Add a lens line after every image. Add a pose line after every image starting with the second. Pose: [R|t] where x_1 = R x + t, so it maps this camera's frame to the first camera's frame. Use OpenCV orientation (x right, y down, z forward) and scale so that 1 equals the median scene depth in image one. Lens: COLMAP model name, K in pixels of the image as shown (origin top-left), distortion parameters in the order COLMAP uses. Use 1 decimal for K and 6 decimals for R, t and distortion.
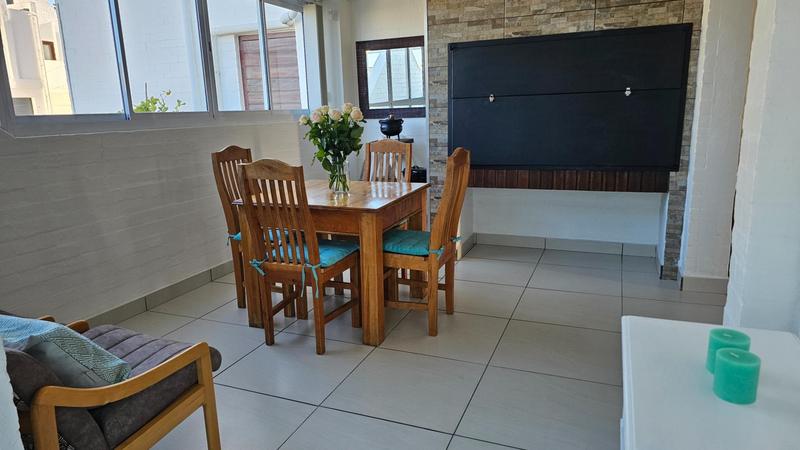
lens RADIAL K [[538.7, 0, 386.1], [0, 538.7, 226.5], [0, 0, 1]] dist [0.085456, -0.085929]
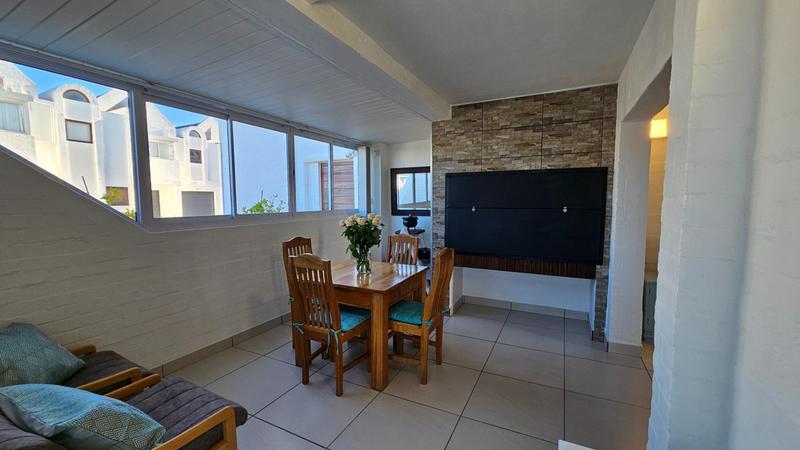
lens RADIAL K [[329.4, 0, 397.1], [0, 329.4, 227.3], [0, 0, 1]] dist [-0.001141, -0.000215]
pose [[0.997251, 0.035467, -0.065062, 0.049742], [-0.043804, 0.990340, -0.131558, -0.063570], [0.059768, 0.134046, 0.989171, 0.101163]]
